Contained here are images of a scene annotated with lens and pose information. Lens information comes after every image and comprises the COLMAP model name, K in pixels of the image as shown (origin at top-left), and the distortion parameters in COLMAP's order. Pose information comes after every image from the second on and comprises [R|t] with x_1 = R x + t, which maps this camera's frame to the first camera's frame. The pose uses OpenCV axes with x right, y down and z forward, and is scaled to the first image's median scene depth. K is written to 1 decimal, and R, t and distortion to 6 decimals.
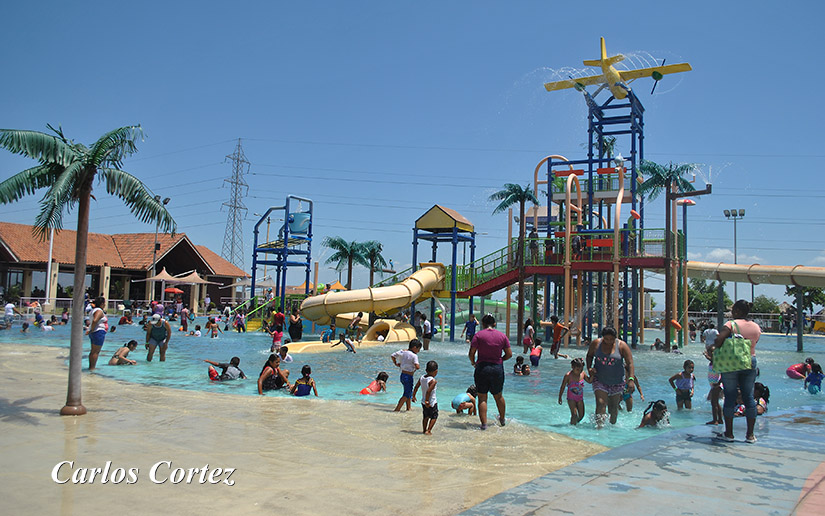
lens RADIAL K [[778.3, 0, 413.0], [0, 778.3, 182.6], [0, 0, 1]] dist [-0.088813, 0.006498]
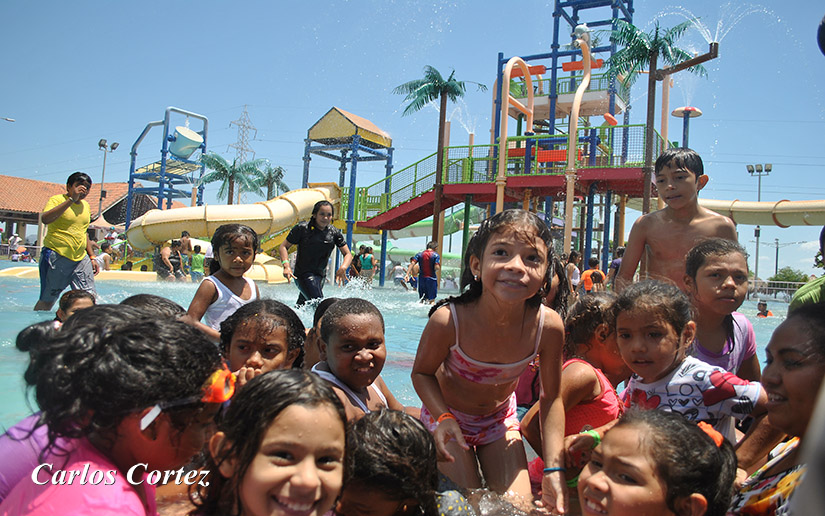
lens RADIAL K [[639.8, 0, 398.4], [0, 639.8, 257.2], [0, 0, 1]] dist [-0.087676, 0.005307]
pose [[0.991311, 0.015975, -0.130564, 0.163755], [-0.002101, 0.994395, 0.105711, 0.101496], [0.131521, -0.104518, 0.985788, 0.370371]]
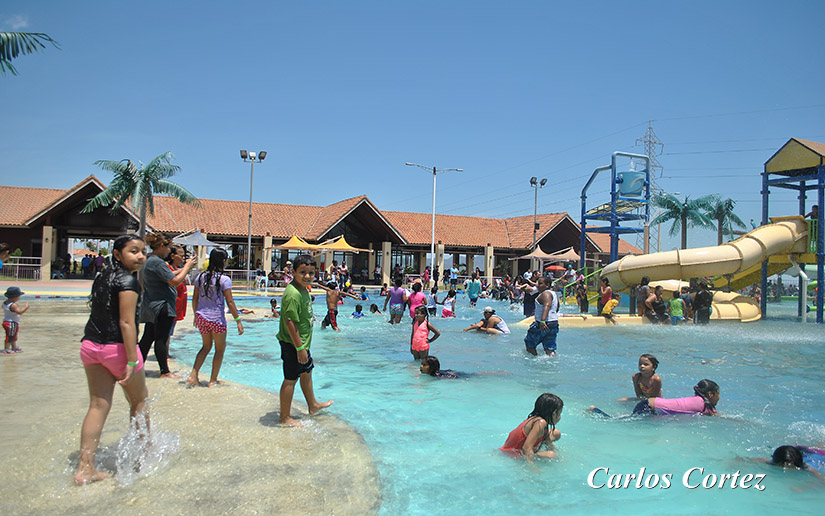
lens RADIAL K [[639.8, 0, 398.4], [0, 639.8, 257.2], [0, 0, 1]] dist [-0.087676, 0.005307]
pose [[0.753309, -0.025991, -0.657153, 0.121307], [0.094684, 0.993095, 0.069260, 0.061434], [0.650816, -0.114395, 0.750568, 0.291716]]
